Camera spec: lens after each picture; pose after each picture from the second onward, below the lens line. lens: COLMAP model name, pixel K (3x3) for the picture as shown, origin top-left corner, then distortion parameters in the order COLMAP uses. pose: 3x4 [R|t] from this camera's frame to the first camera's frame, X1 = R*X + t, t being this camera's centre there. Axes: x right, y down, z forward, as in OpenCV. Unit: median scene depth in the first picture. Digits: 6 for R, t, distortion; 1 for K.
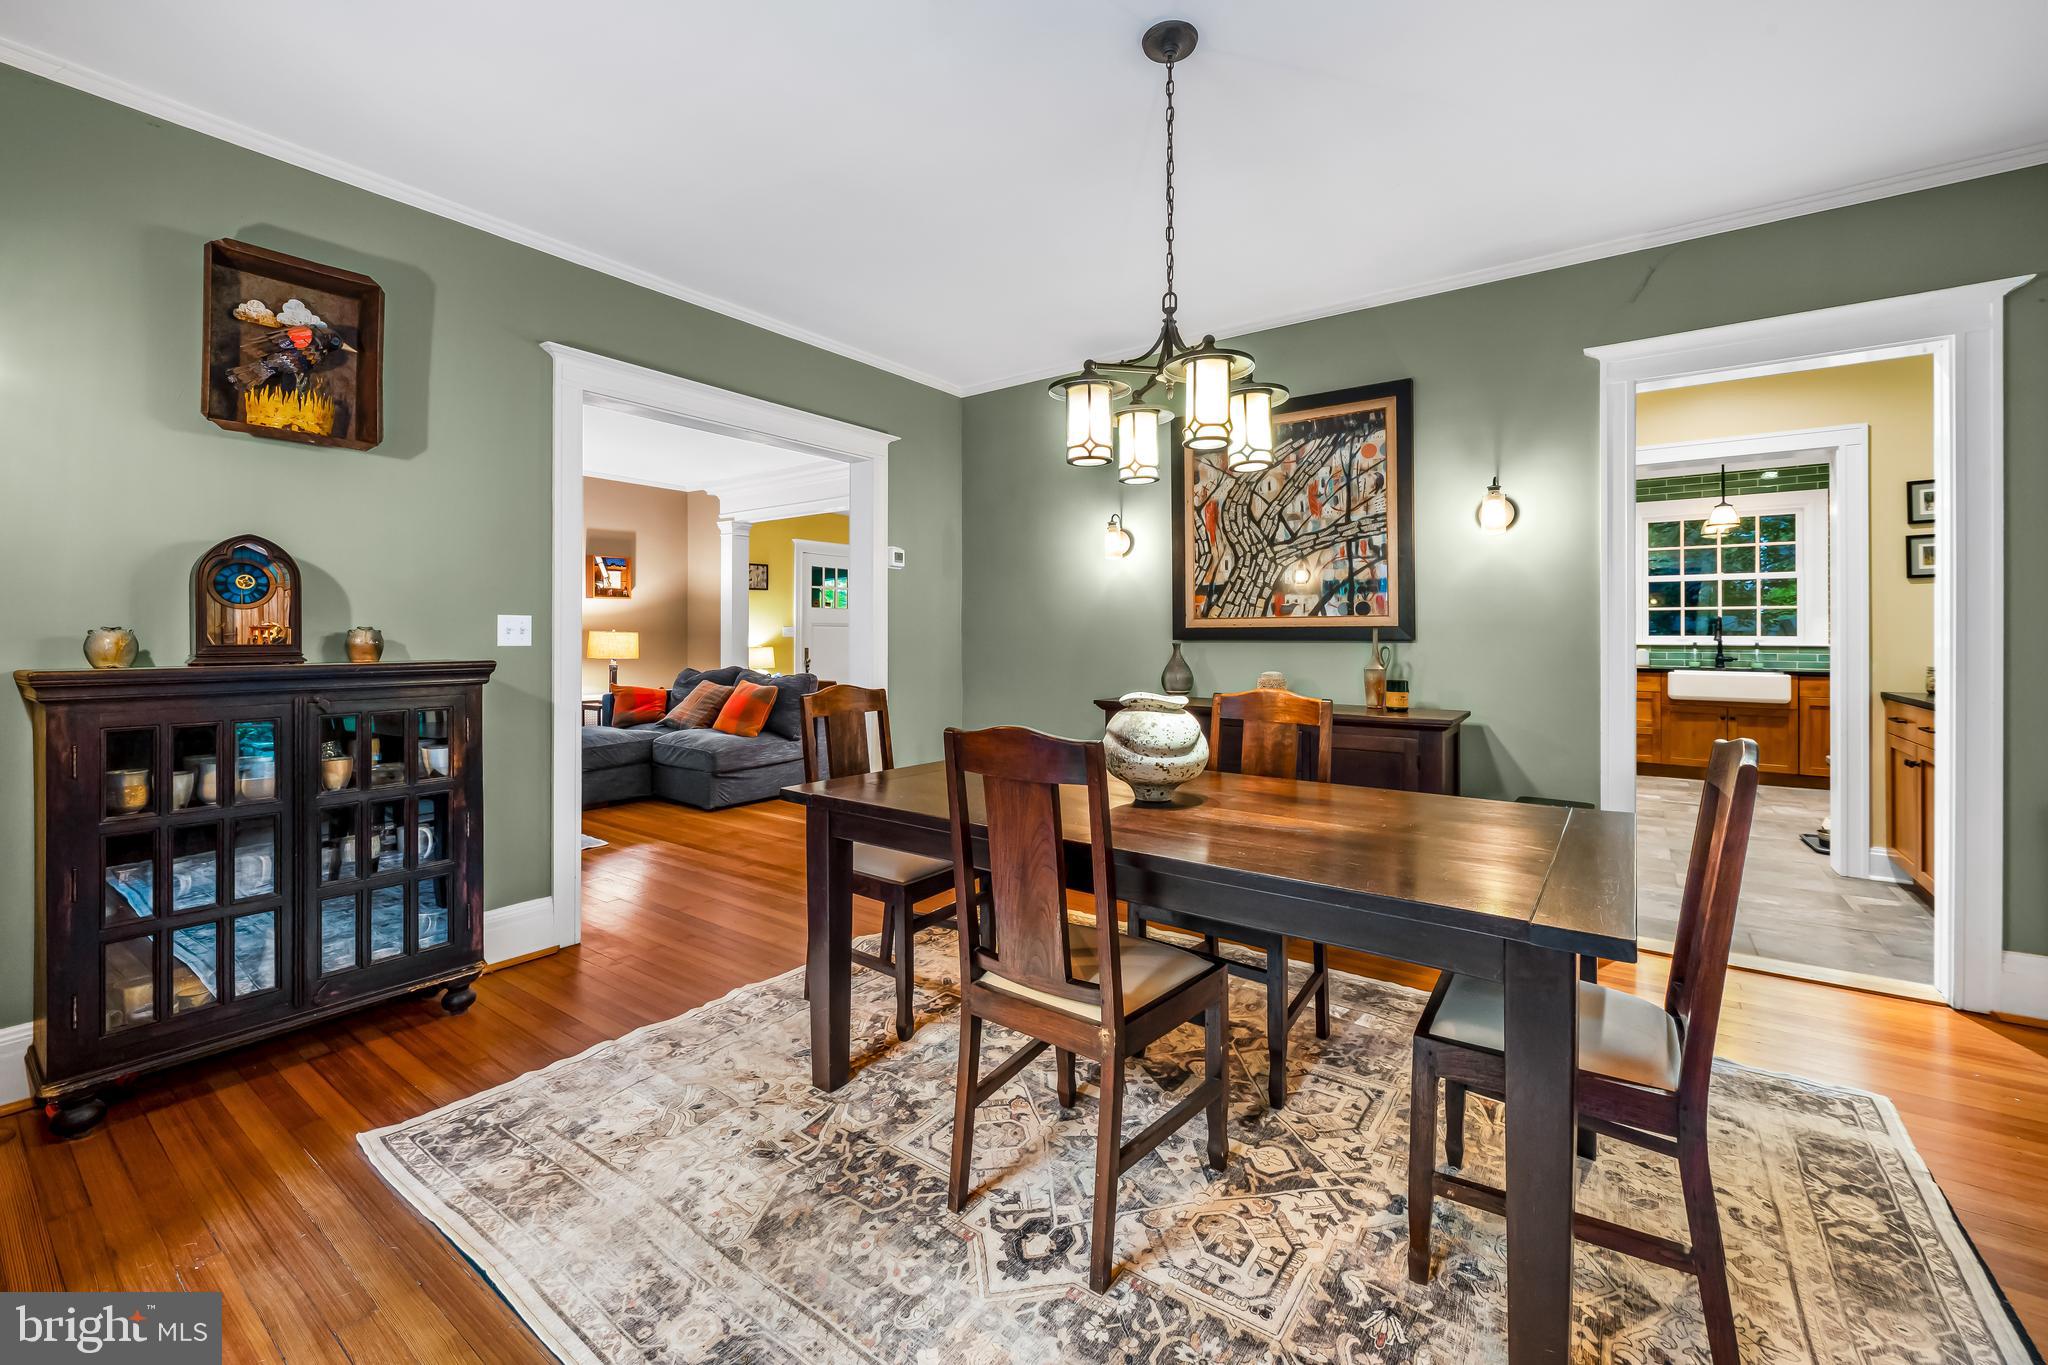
lens RADIAL K [[824.3, 0, 1026.2], [0, 824.3, 633.5], [0, 0, 1]] dist [-0.009118, 0.000933]
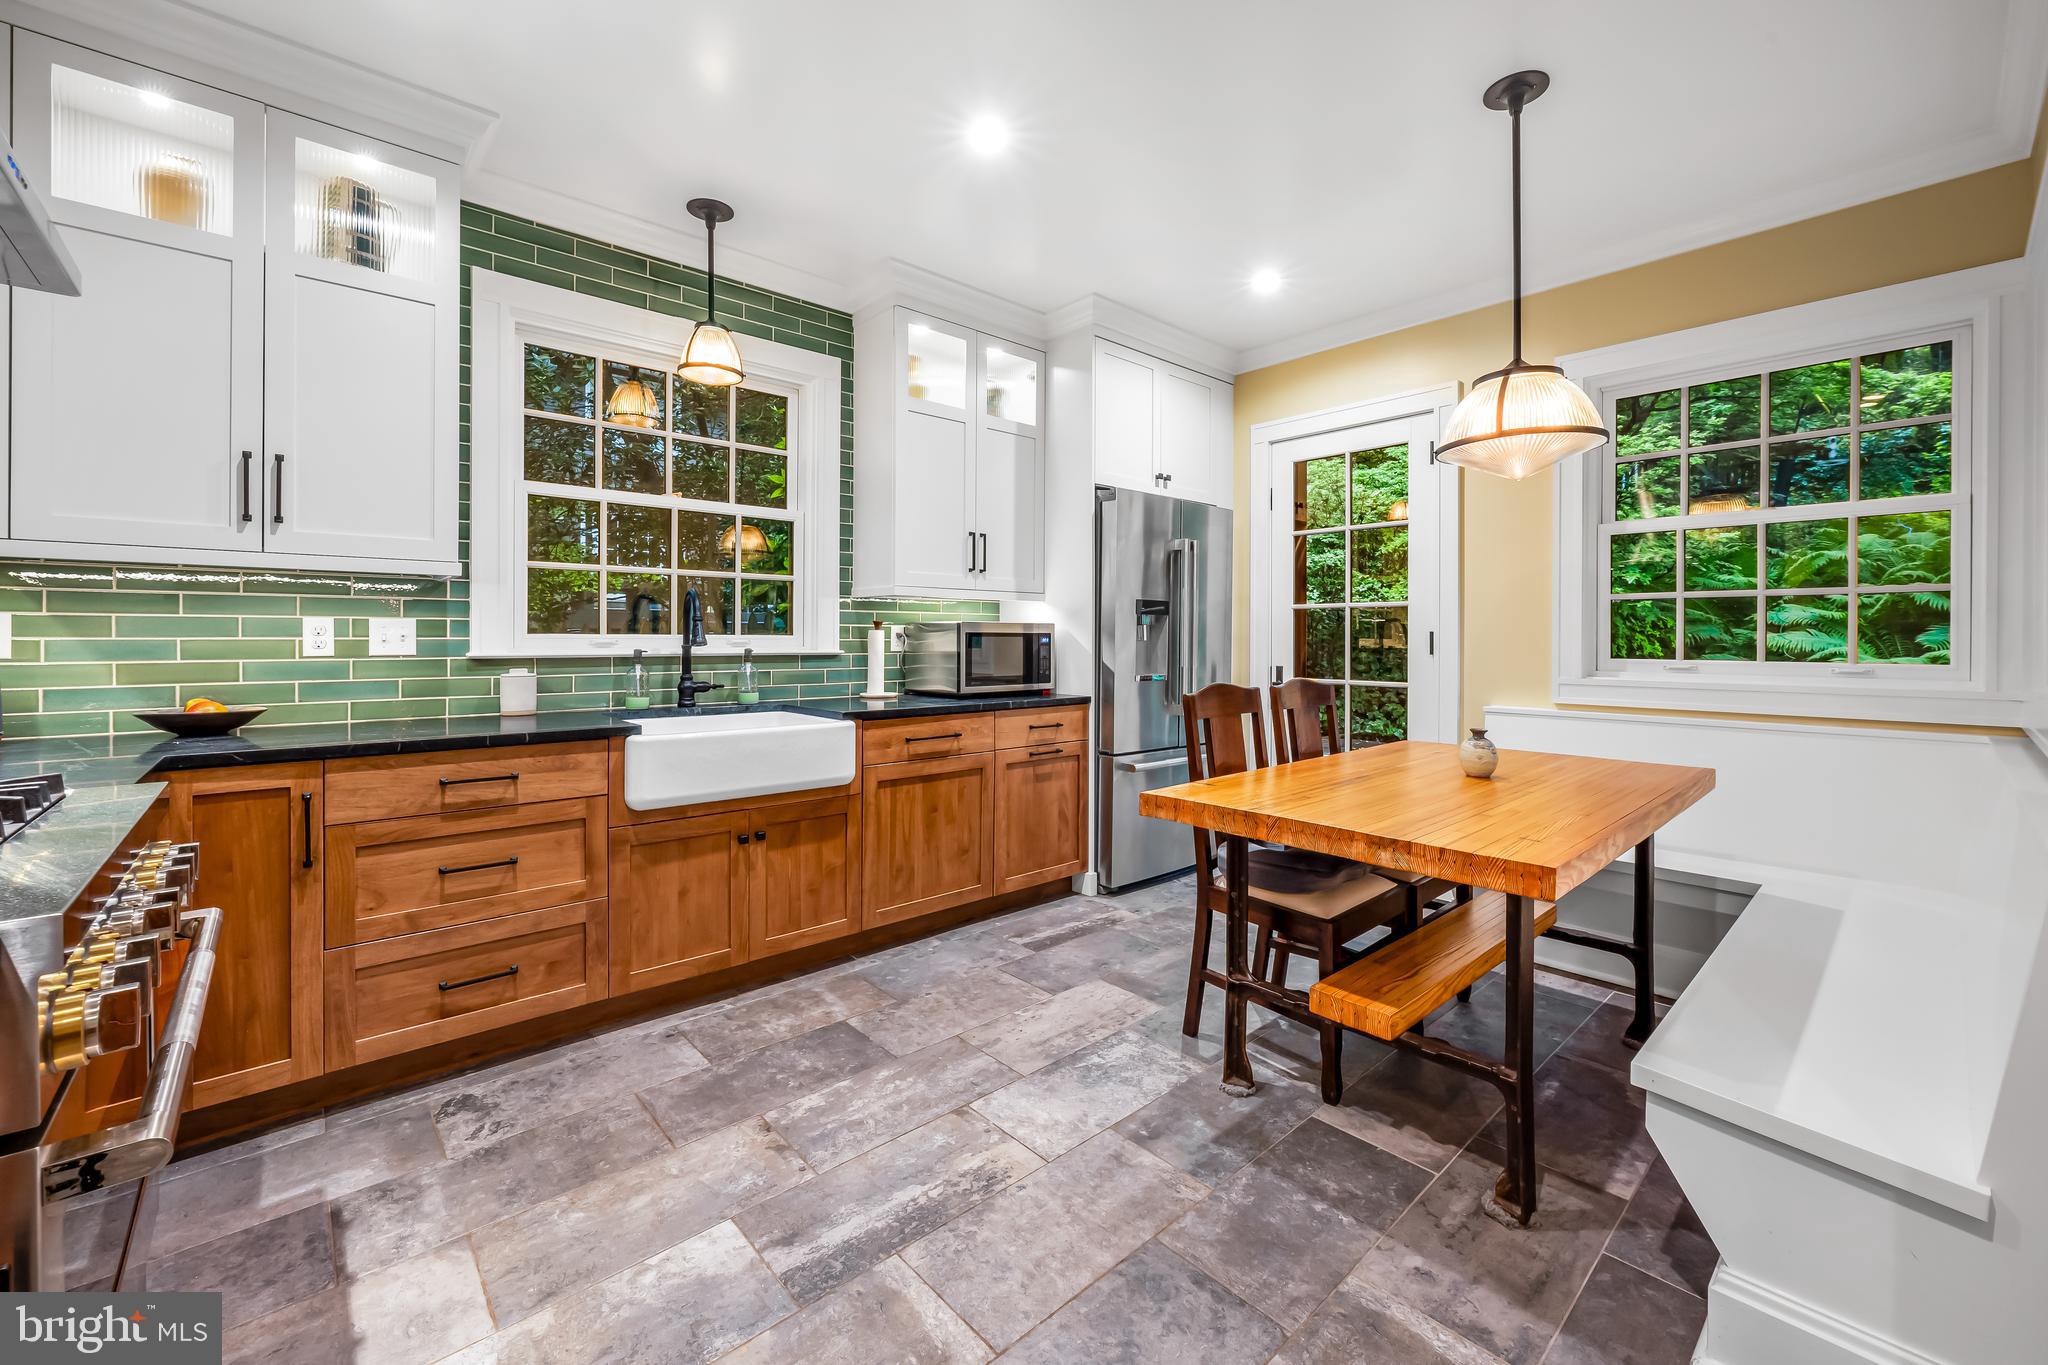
lens RADIAL K [[824.3, 0, 1018.4], [0, 824.3, 636.8], [0, 0, 1]] dist [-0.009118, 0.000933]
pose [[0.212865, -0.002125, 0.977079, 0.467196], [-0.005649, 0.999978, 0.003406, 0.002055], [-0.977065, -0.006245, 0.212849, 0.751168]]
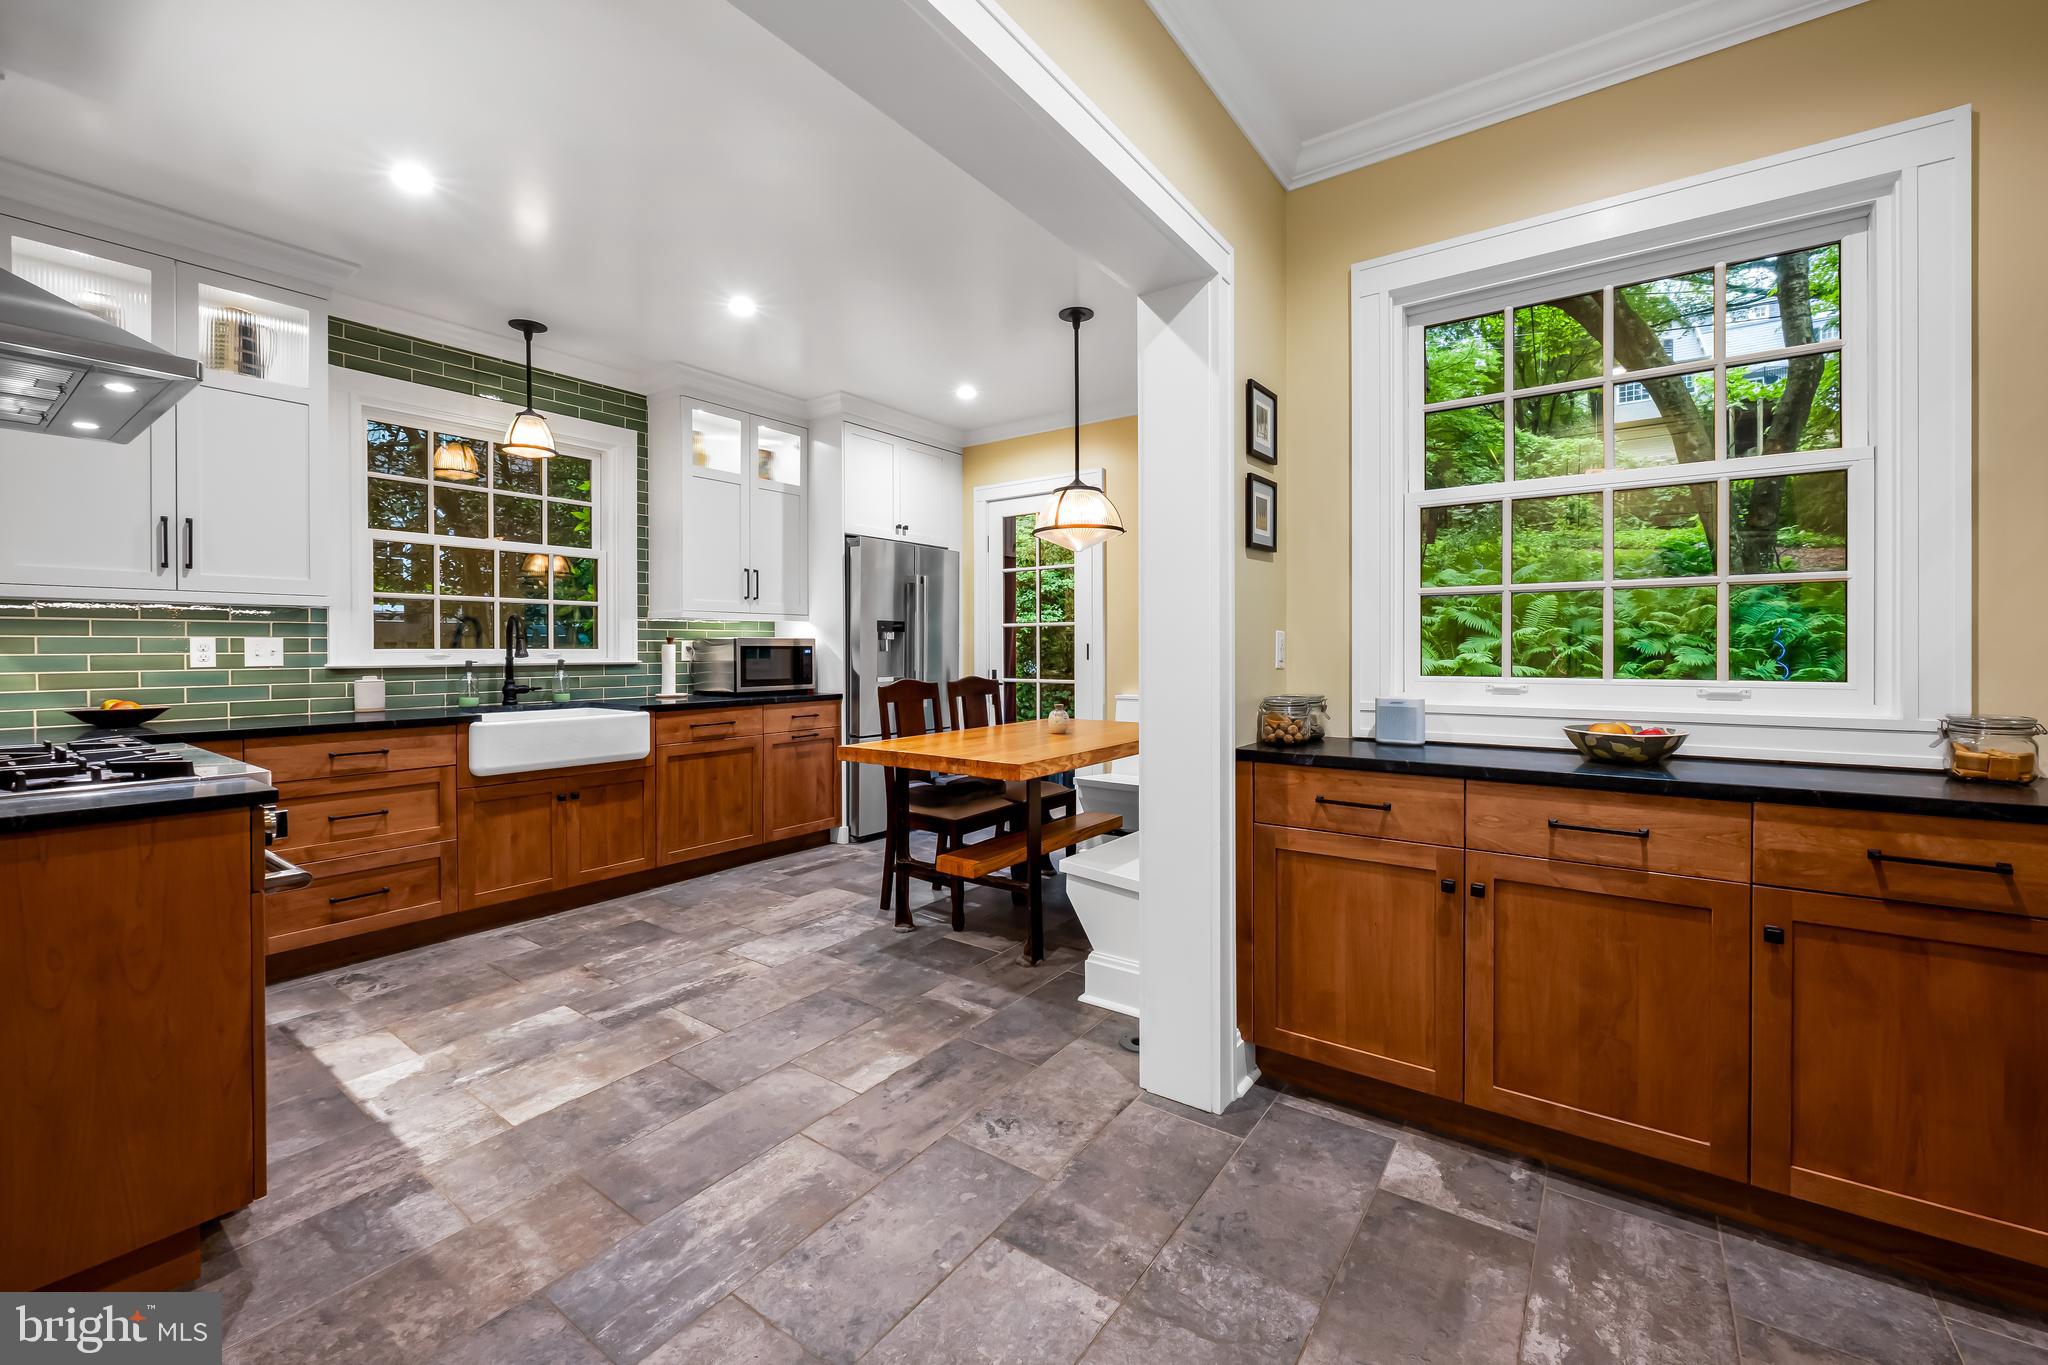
lens RADIAL K [[824.3, 0, 1026.1], [0, 824.3, 653.3], [0, 0, 1]] dist [-0.009118, 0.000933]
pose [[-0.005147, -0.009312, 0.999943, 0.287973], [-0.000753, 0.999956, 0.009308, 0.000837], [-0.999986, -0.000705, -0.005154, 0.663196]]
